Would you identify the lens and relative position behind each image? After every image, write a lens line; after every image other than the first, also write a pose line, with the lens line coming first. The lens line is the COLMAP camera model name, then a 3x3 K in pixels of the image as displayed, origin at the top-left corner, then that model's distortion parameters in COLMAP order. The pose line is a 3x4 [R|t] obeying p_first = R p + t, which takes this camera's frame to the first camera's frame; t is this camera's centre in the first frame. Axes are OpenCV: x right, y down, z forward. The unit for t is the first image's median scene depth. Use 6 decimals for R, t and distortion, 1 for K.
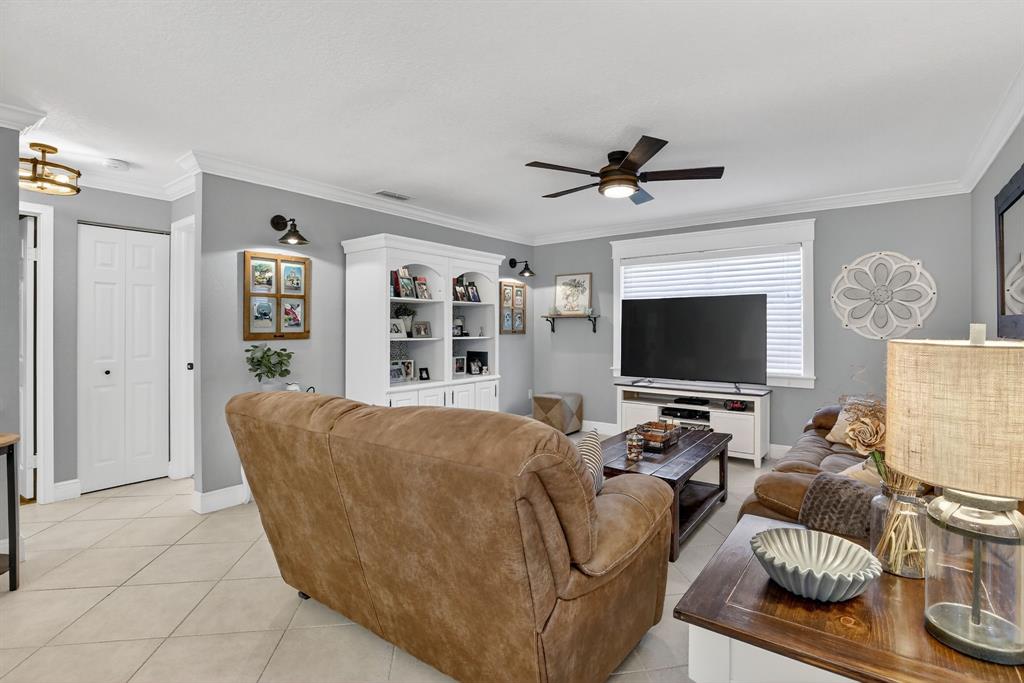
lens RADIAL K [[479.9, 0, 525.5], [0, 479.9, 329.6], [0, 0, 1]] dist [-0.045948, 0.000642]
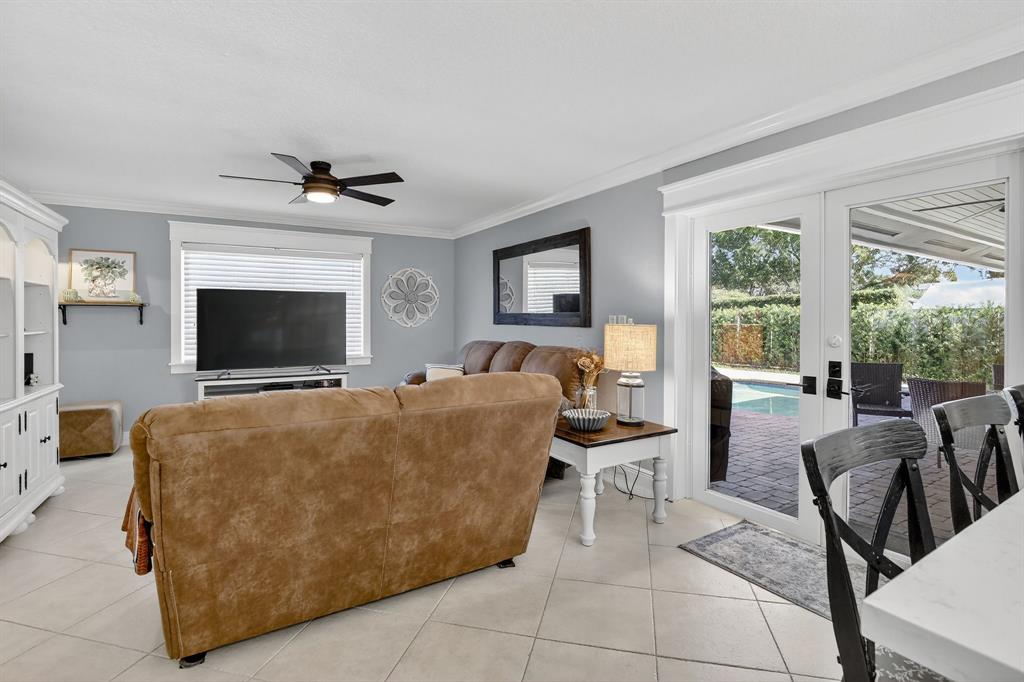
lens RADIAL K [[478.0, 0, 514.3], [0, 478.0, 321.1], [0, 0, 1]] dist [-0.022098, -0.000053]
pose [[0.377180, -0.003674, 0.926133, -0.441425], [0.000519, 0.999993, 0.003756, -0.002939], [-0.926140, -0.000936, 0.377180, 0.098789]]
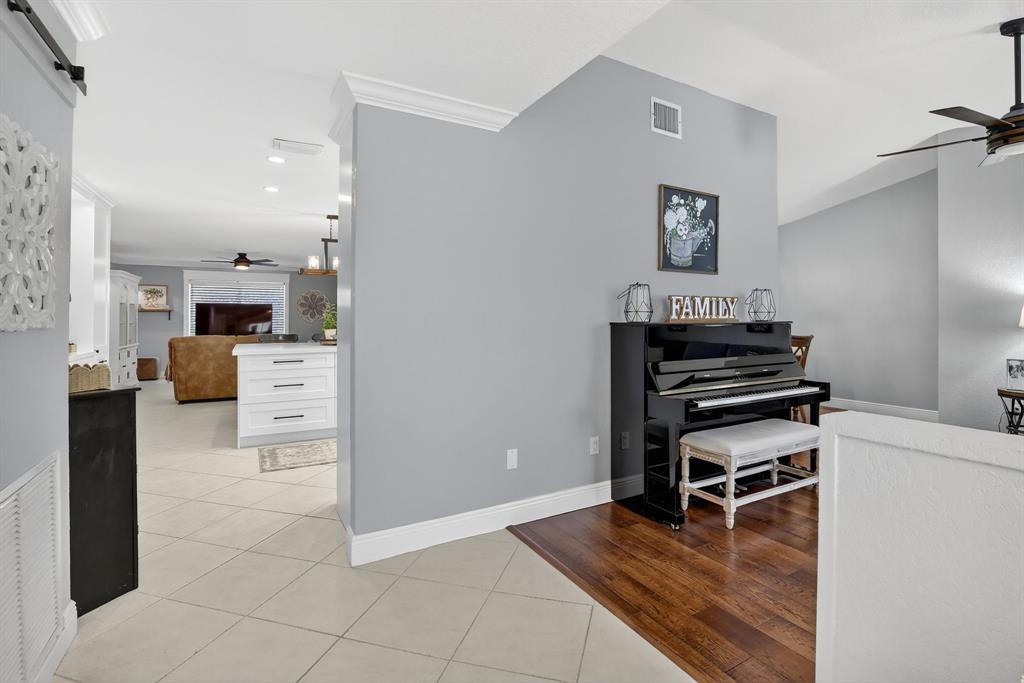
lens RADIAL K [[479.5, 0, 515.1], [0, 479.5, 316.2], [0, 0, 1]] dist [-0.023660, 0.000161]
pose [[0.410046, 0.006165, 0.912044, -1.081601], [-0.001203, 0.999980, -0.006218, 0.001284], [-0.912064, 0.001452, 0.410045, -1.015849]]
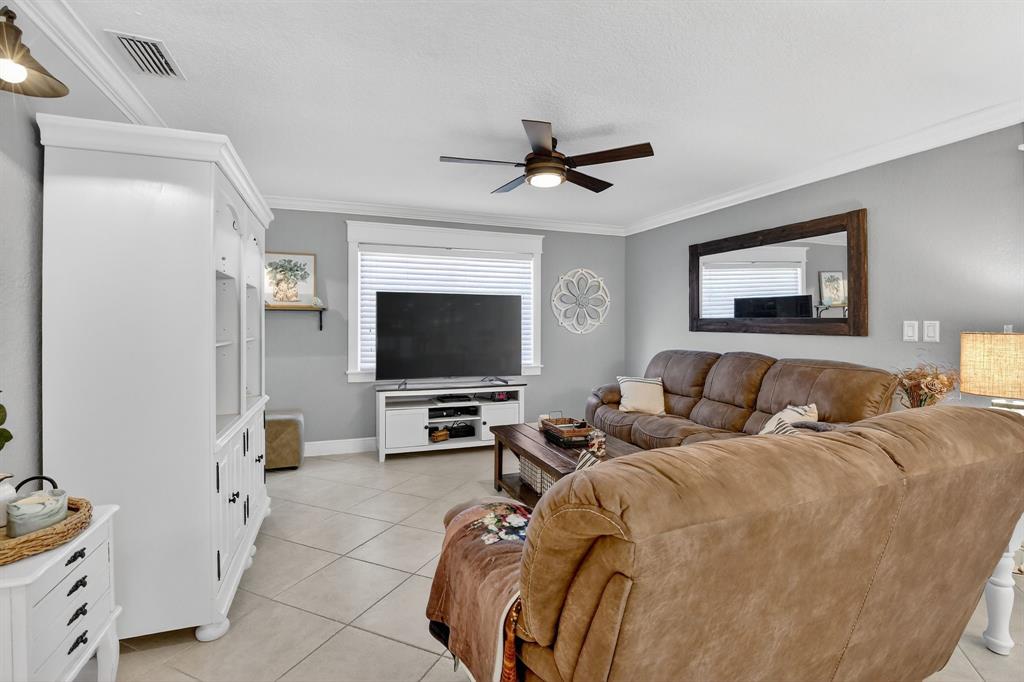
lens RADIAL K [[474.8, 0, 524.8], [0, 474.8, 328.2], [0, 0, 1]] dist [-0.030136, 0.006702]
pose [[0.520705, -0.004823, 0.853723, -0.413096], [-0.001403, 0.999978, 0.006505, -0.003032], [-0.853736, -0.004585, 0.520686, 0.355935]]
